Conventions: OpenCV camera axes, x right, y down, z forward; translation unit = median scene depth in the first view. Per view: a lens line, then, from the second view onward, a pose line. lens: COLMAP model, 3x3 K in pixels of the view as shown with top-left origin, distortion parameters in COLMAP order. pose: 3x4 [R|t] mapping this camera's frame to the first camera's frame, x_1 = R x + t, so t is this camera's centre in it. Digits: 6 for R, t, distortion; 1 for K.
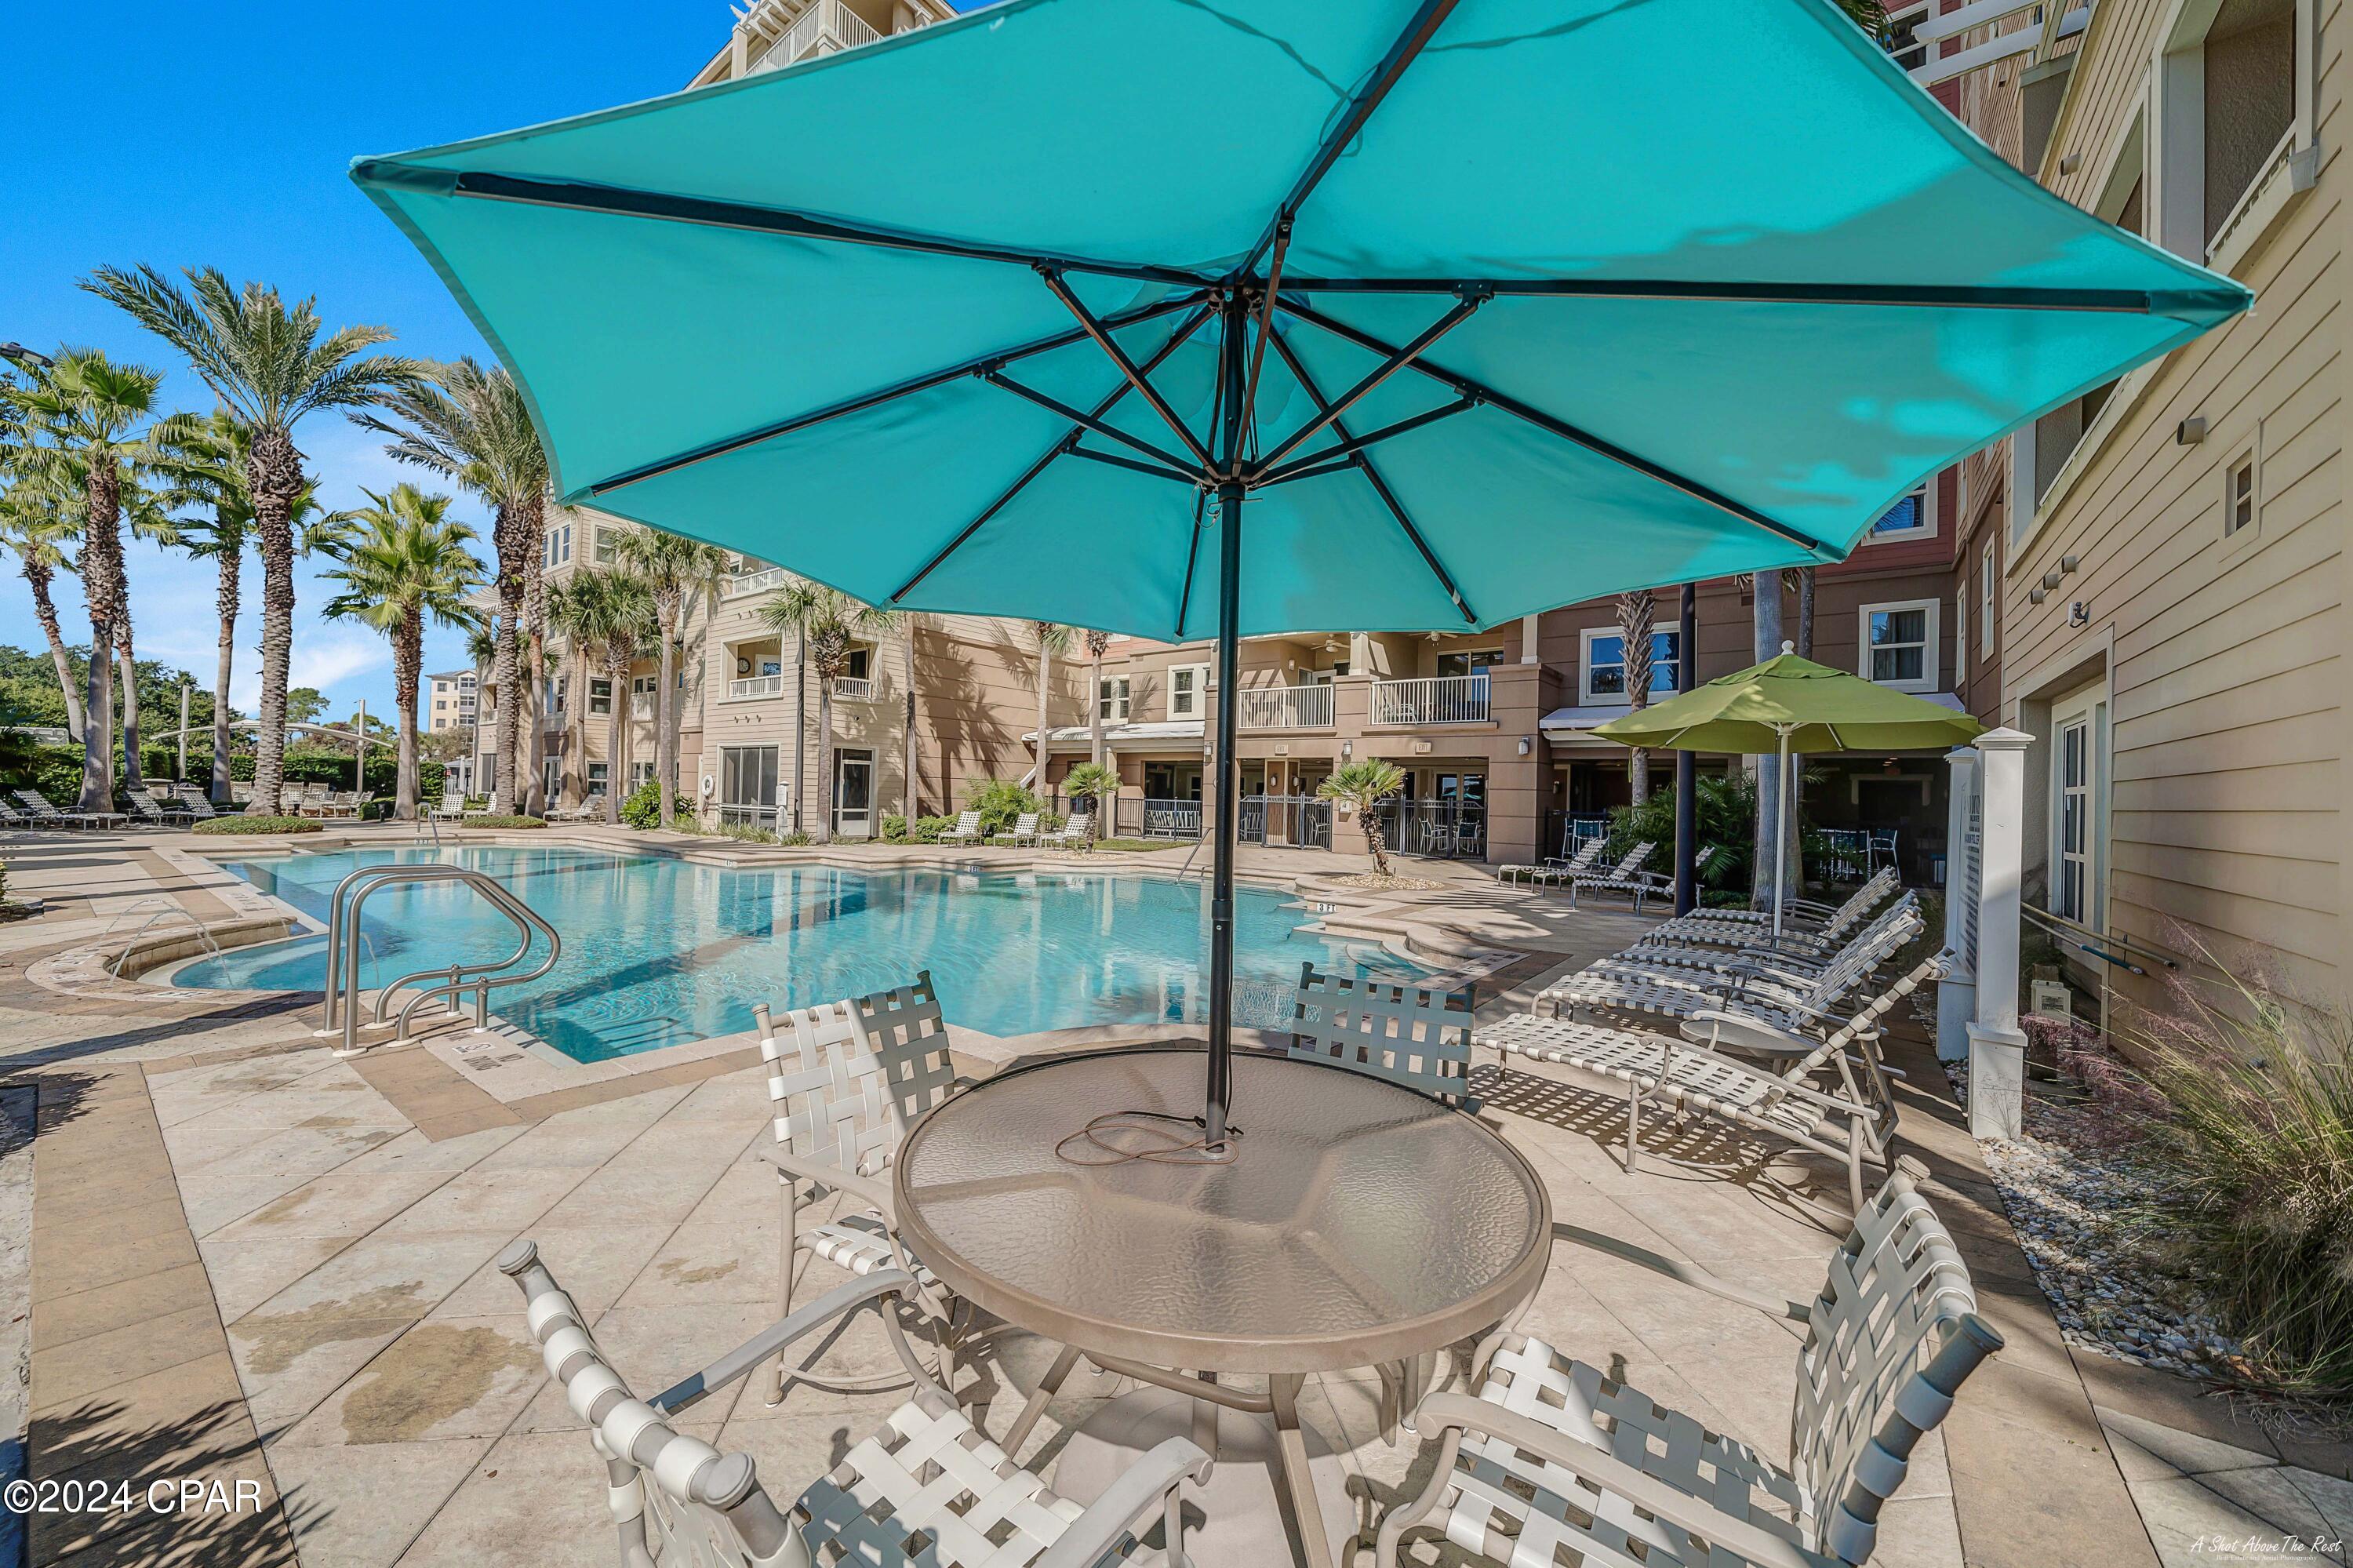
lens RADIAL K [[861.2, 0, 1176.5], [0, 861.2, 784.0], [0, 0, 1]] dist [-0.016244, 0.000105]
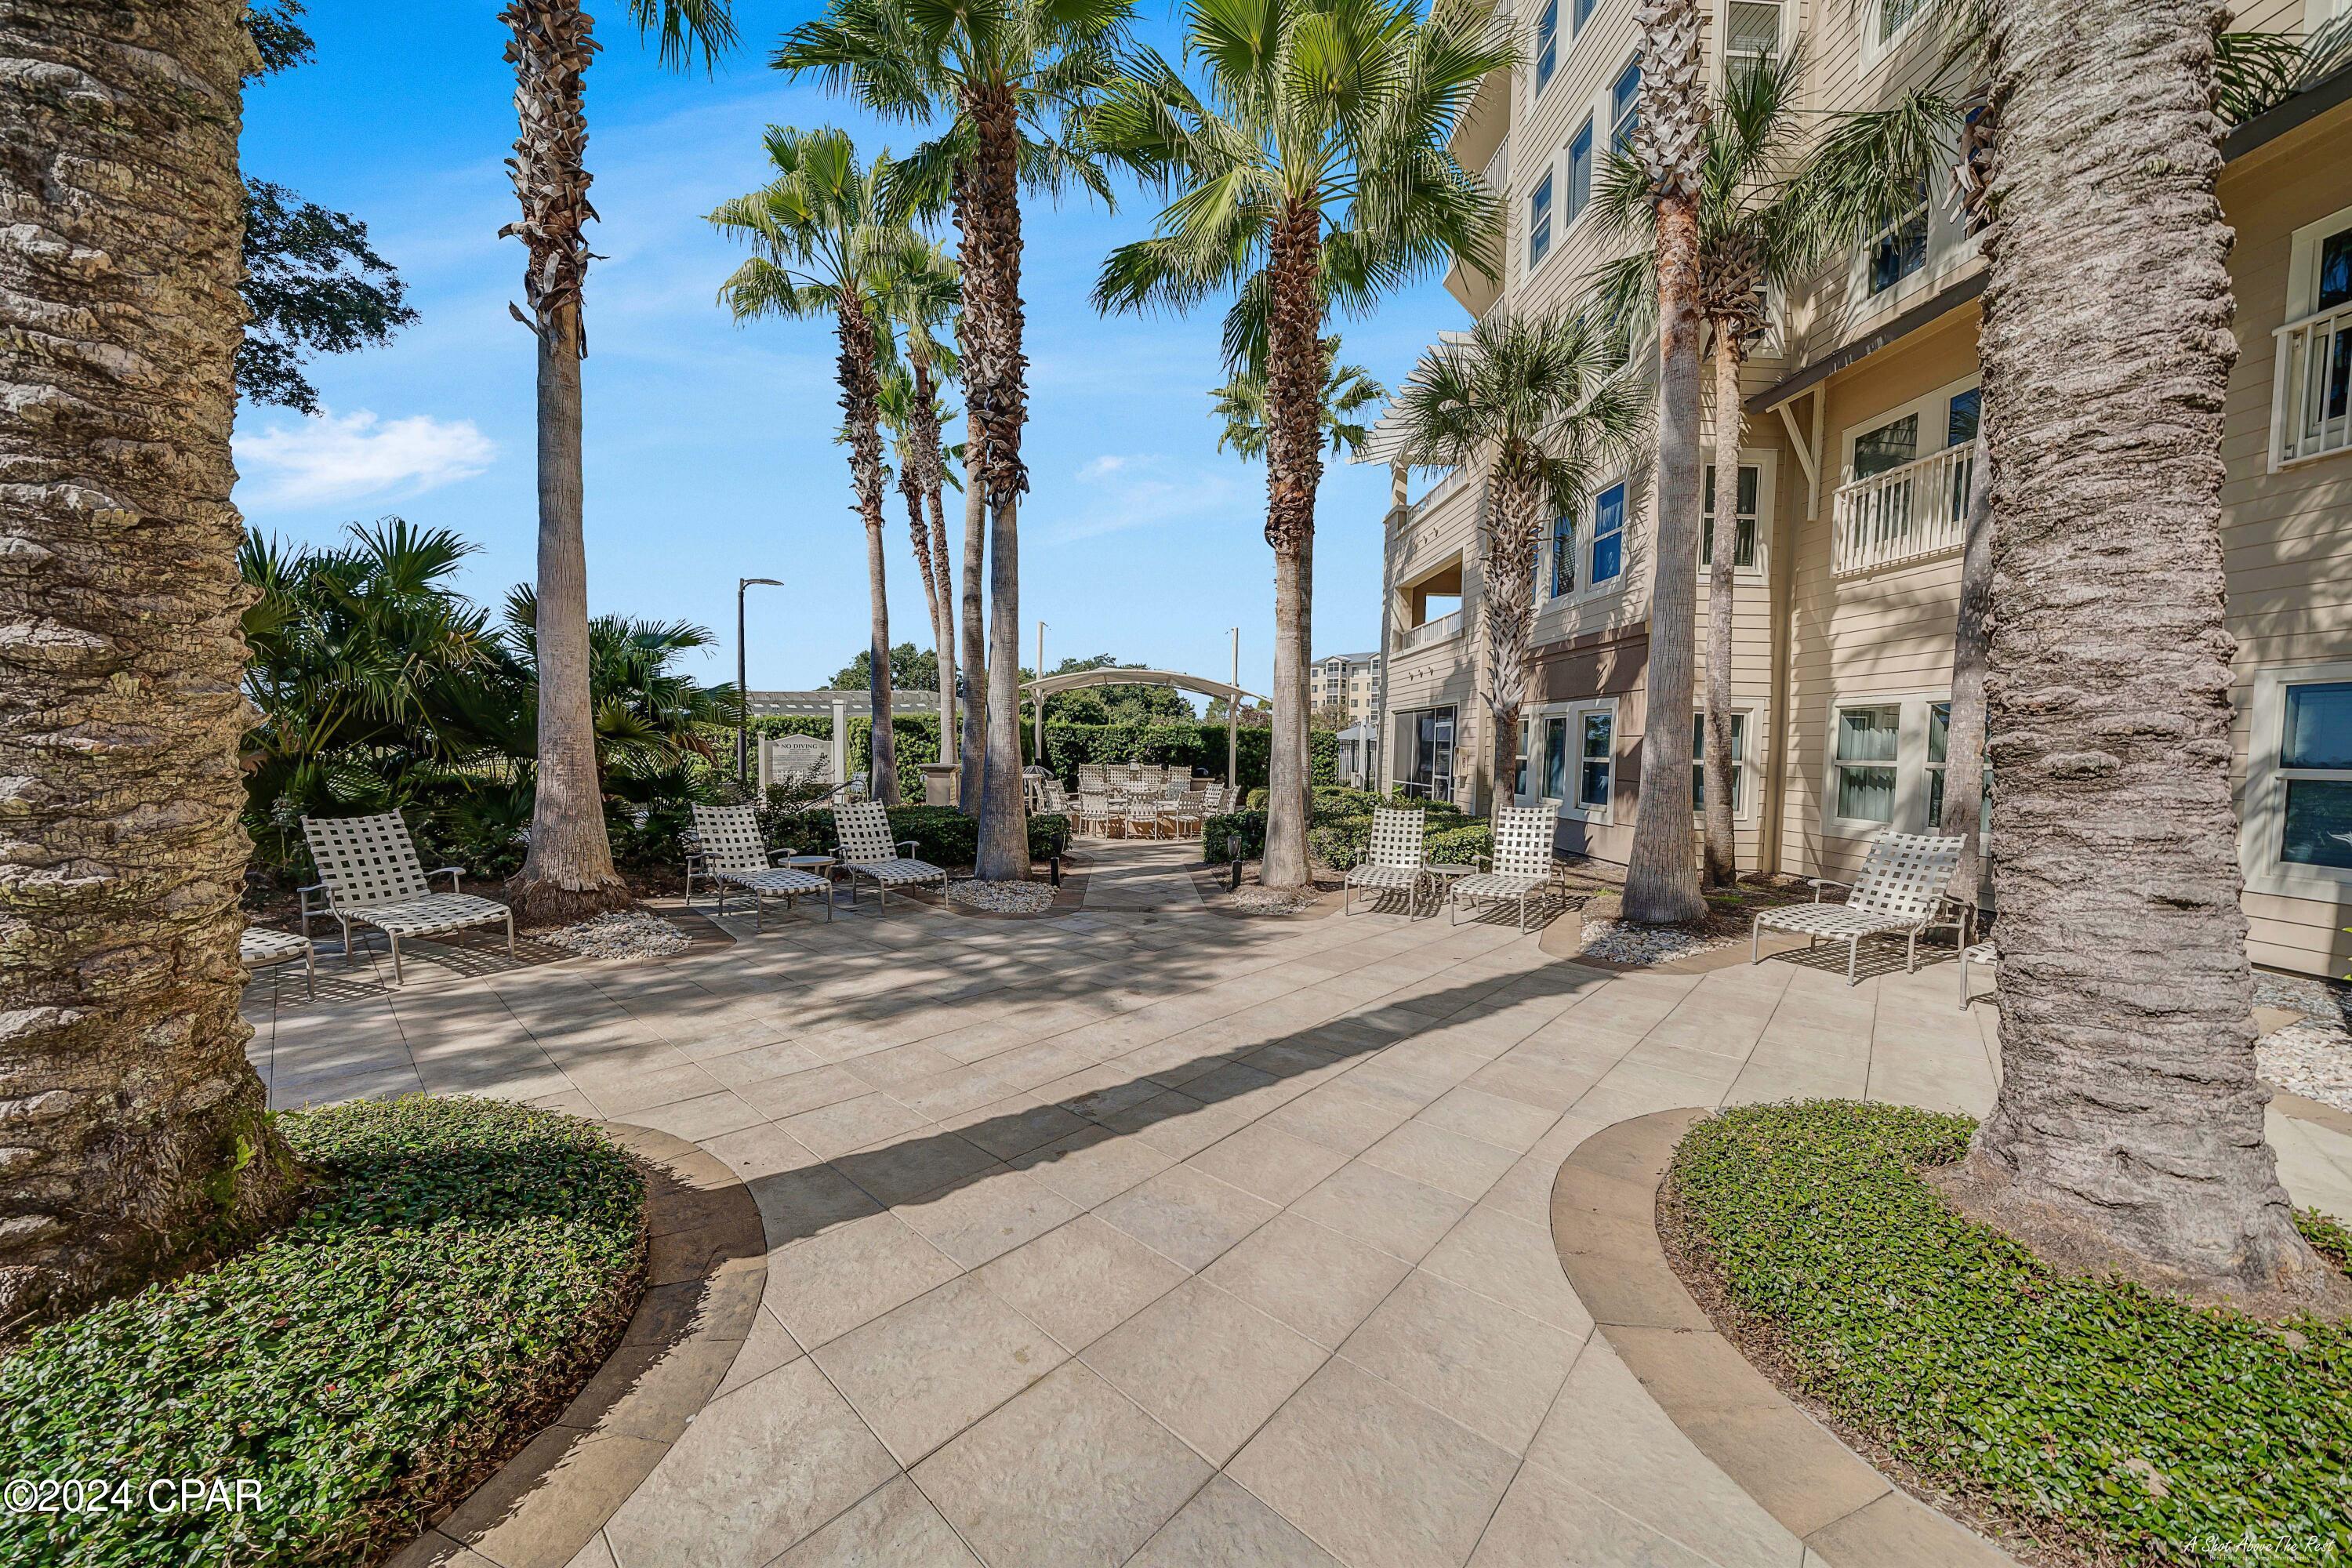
lens RADIAL K [[816.6, 0, 1168.1], [0, 816.6, 783.0], [0, 0, 1]] dist [-0.003075, -0.000267]
pose [[0.630873, 0.025717, -0.775460, -0.562485], [0.003222, 0.999355, 0.035764, -0.011437], [0.775879, -0.025061, 0.630384, 0.628490]]
